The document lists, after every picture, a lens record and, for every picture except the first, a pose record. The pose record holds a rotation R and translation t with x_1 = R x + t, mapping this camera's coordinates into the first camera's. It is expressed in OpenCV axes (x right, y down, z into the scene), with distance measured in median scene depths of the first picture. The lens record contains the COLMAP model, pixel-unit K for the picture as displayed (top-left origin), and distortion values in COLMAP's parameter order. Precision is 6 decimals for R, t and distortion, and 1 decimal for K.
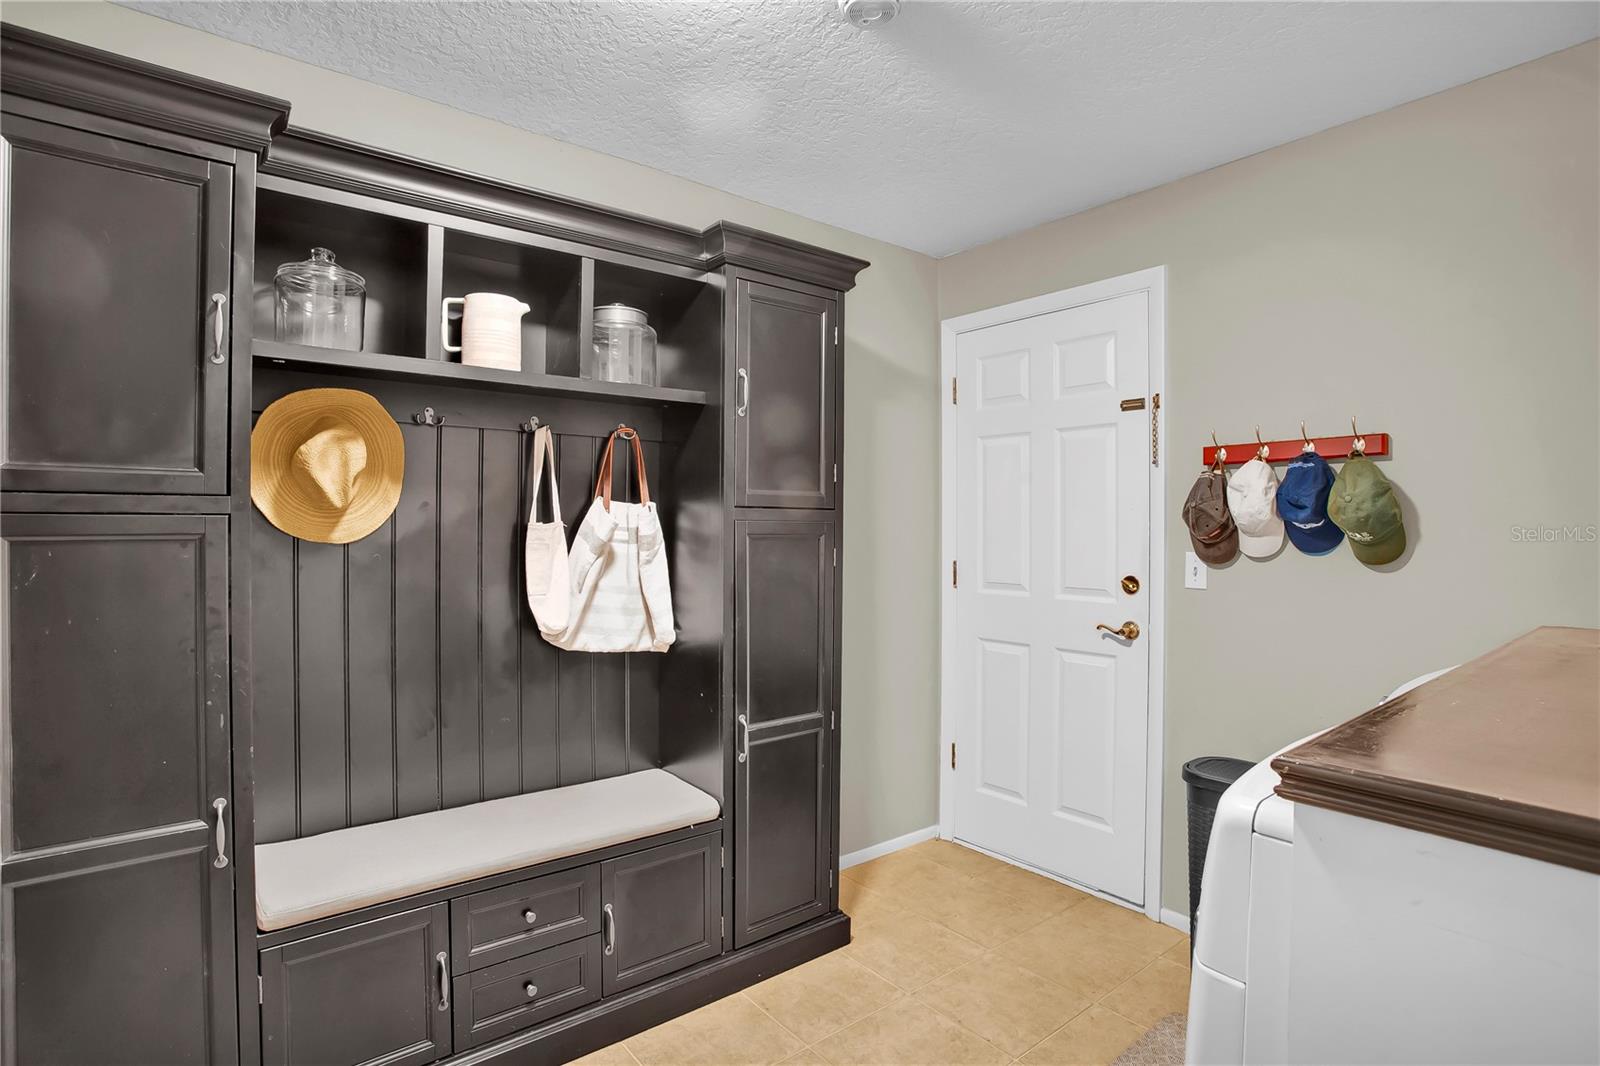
lens RADIAL K [[794.9, 0, 803.0], [0, 794.9, 530.4], [0, 0, 1]] dist [-0.059837, 0.023665]
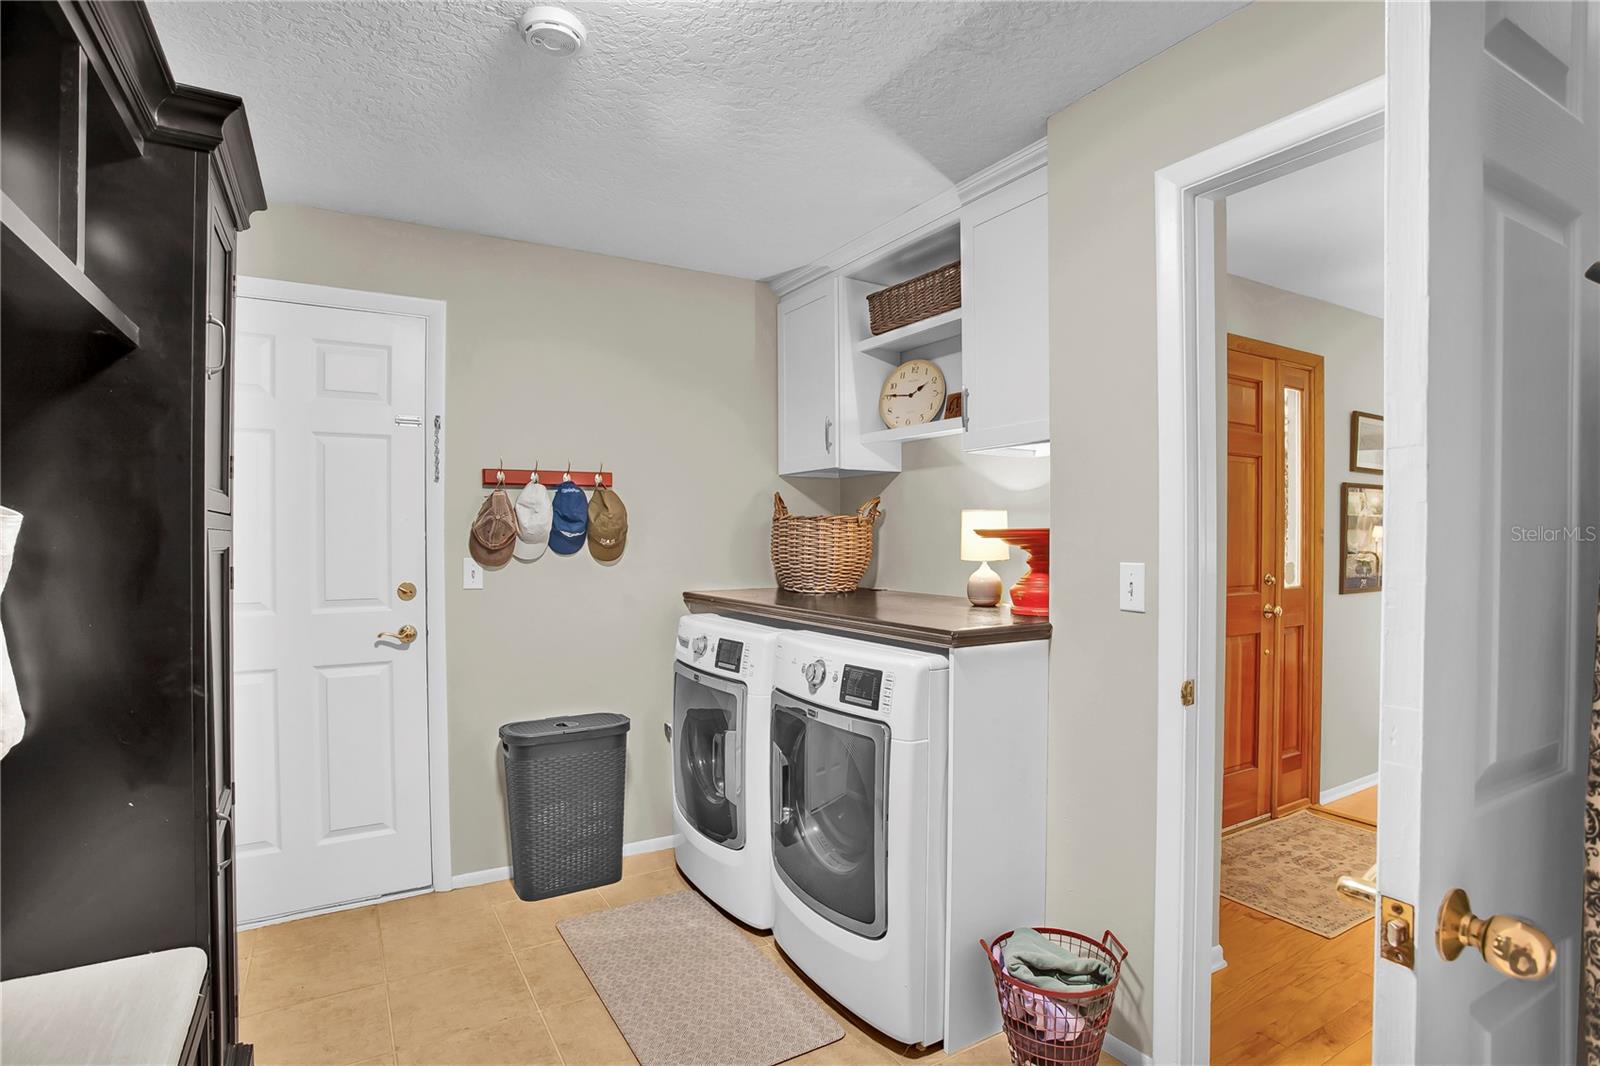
lens RADIAL K [[794.9, 0, 803.6], [0, 794.9, 538.1], [0, 0, 1]] dist [-0.059837, 0.023665]
pose [[0.140700, -0.008608, 0.990015, -0.597520], [0.009744, 0.999926, 0.007309, -0.005022], [-0.990004, 0.008618, 0.140774, 0.350822]]
